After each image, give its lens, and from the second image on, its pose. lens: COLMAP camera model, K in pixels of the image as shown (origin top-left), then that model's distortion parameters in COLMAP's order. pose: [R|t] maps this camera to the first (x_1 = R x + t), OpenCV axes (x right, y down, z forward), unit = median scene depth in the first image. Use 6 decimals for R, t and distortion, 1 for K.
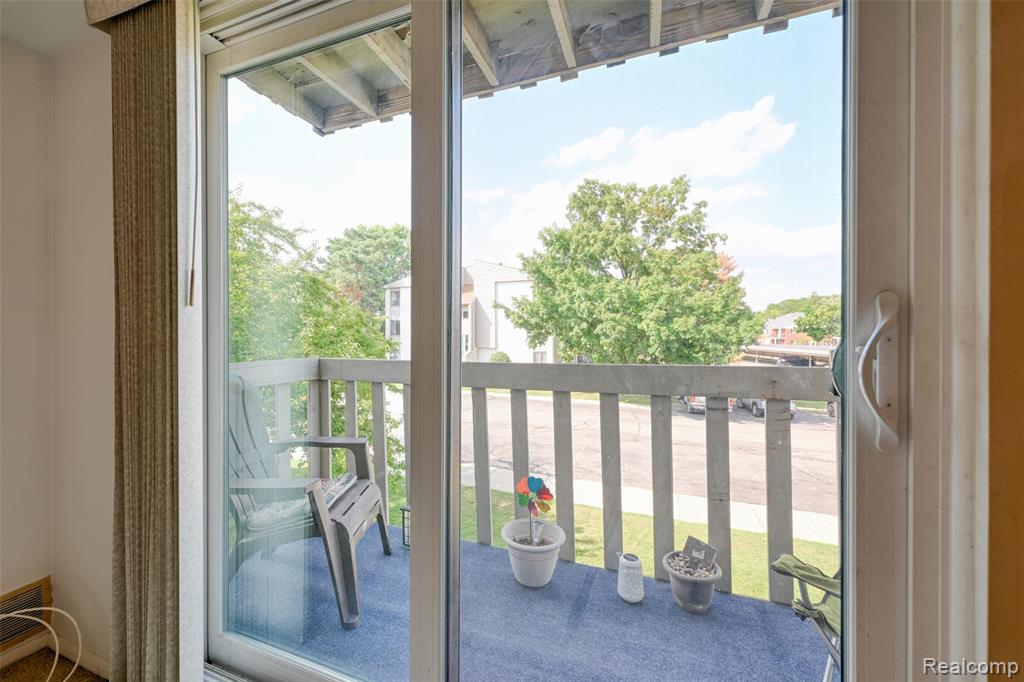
lens RADIAL K [[413.9, 0, 510.3], [0, 413.9, 336.5], [0, 0, 1]] dist [-0.002284, 0.000399]
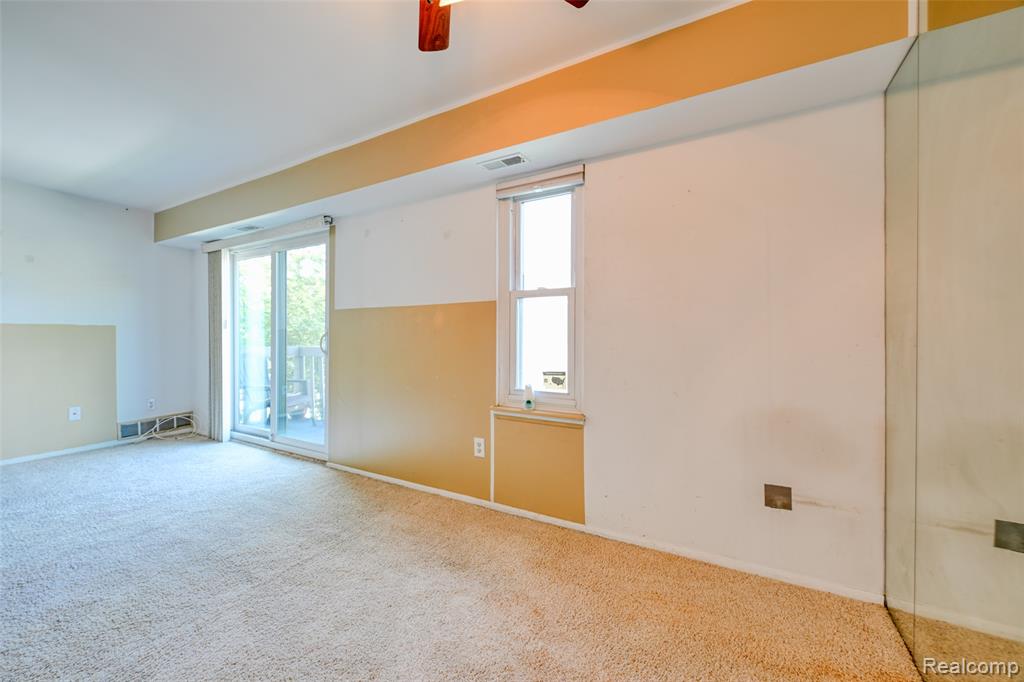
lens RADIAL K [[413.9, 0, 511.7], [0, 413.9, 334.9], [0, 0, 1]] dist [-0.002284, 0.000399]
pose [[0.986647, 0.005188, -0.162794, 0.144577], [-0.004280, 0.999973, 0.005928, -0.002581], [0.162820, -0.005153, 0.986642, -0.137663]]
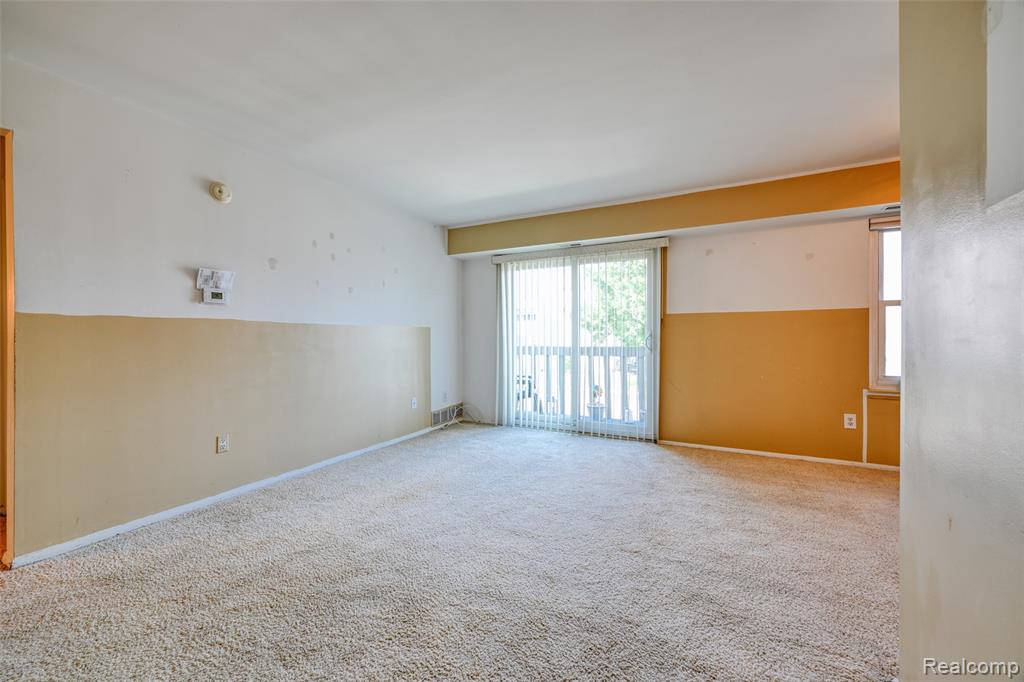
lens RADIAL K [[413.9, 0, 516.7], [0, 413.9, 340.6], [0, 0, 1]] dist [-0.002284, 0.000399]
pose [[0.991708, 0.005030, -0.128413, -0.012805], [-0.003530, 0.999923, 0.011906, -0.000640], [0.128463, -0.011354, 0.991649, -0.200384]]
